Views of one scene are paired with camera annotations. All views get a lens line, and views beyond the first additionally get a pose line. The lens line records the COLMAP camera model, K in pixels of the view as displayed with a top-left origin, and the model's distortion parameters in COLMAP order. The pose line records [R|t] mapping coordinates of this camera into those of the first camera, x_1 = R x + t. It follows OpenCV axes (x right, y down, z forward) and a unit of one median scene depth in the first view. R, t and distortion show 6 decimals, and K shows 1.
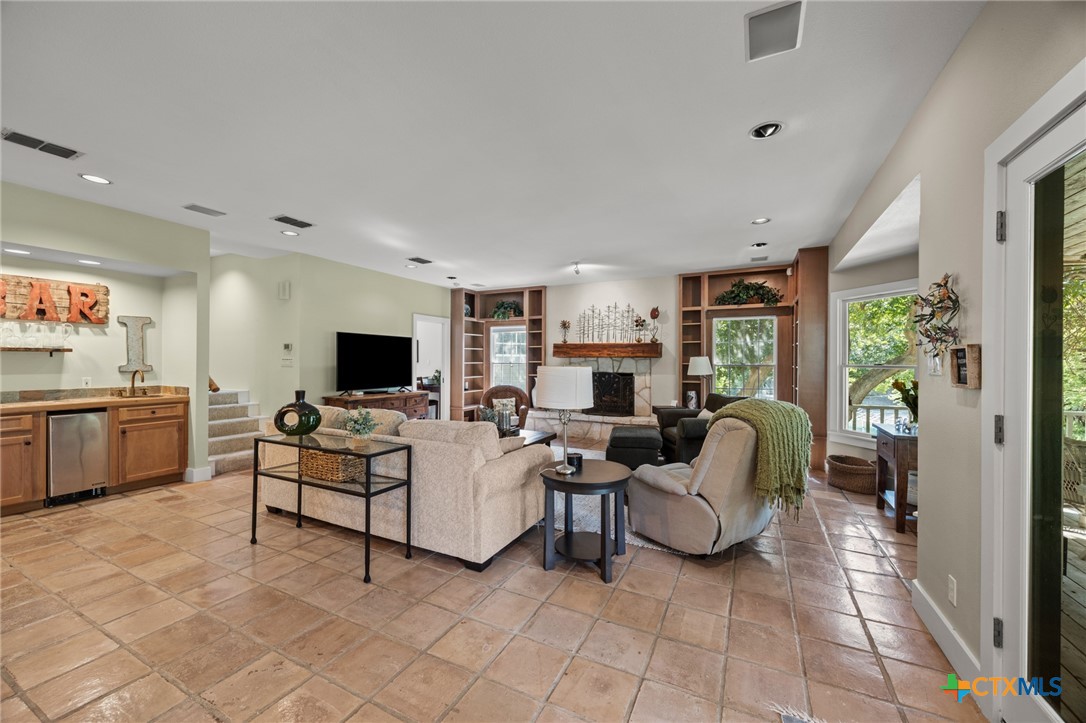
lens RADIAL K [[414.7, 0, 546.6], [0, 414.7, 361.8], [0, 0, 1]] dist [-0.010964, -0.000254]
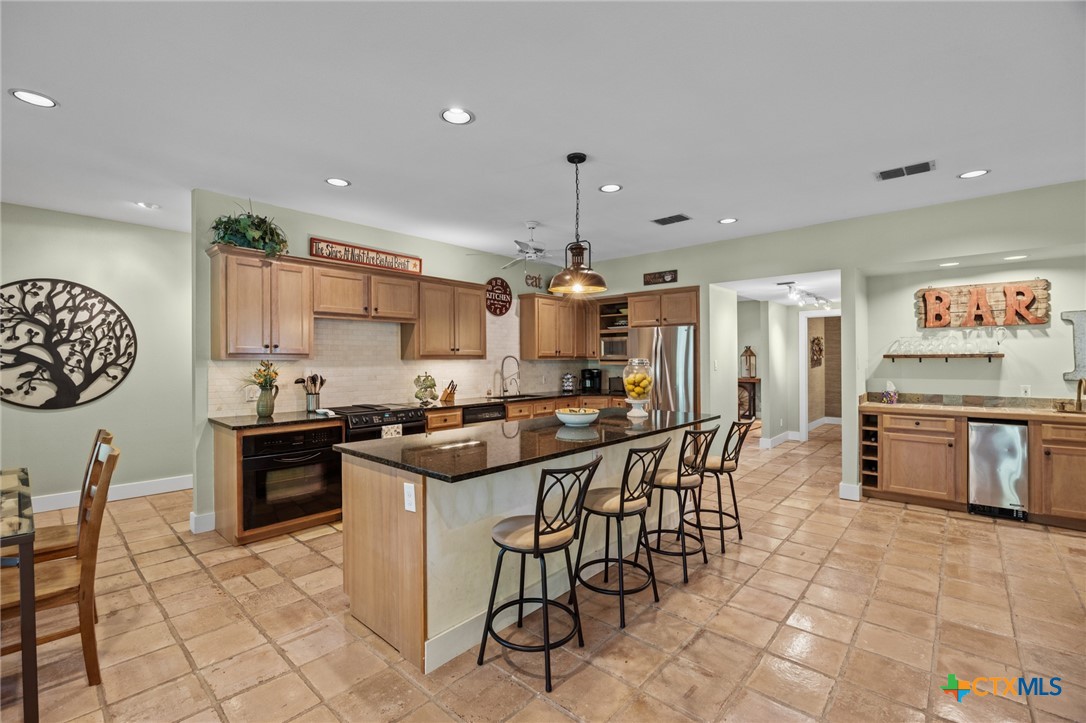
lens RADIAL K [[469.3, 0, 534.7], [0, 469.3, 359.3], [0, 0, 1]] dist [-0.007039, 0.001318]
pose [[-0.268783, -0.005310, -0.963186, 0.144762], [0.003422, 0.999973, -0.006468, -0.014672], [0.963195, -0.005034, -0.268758, 0.230502]]
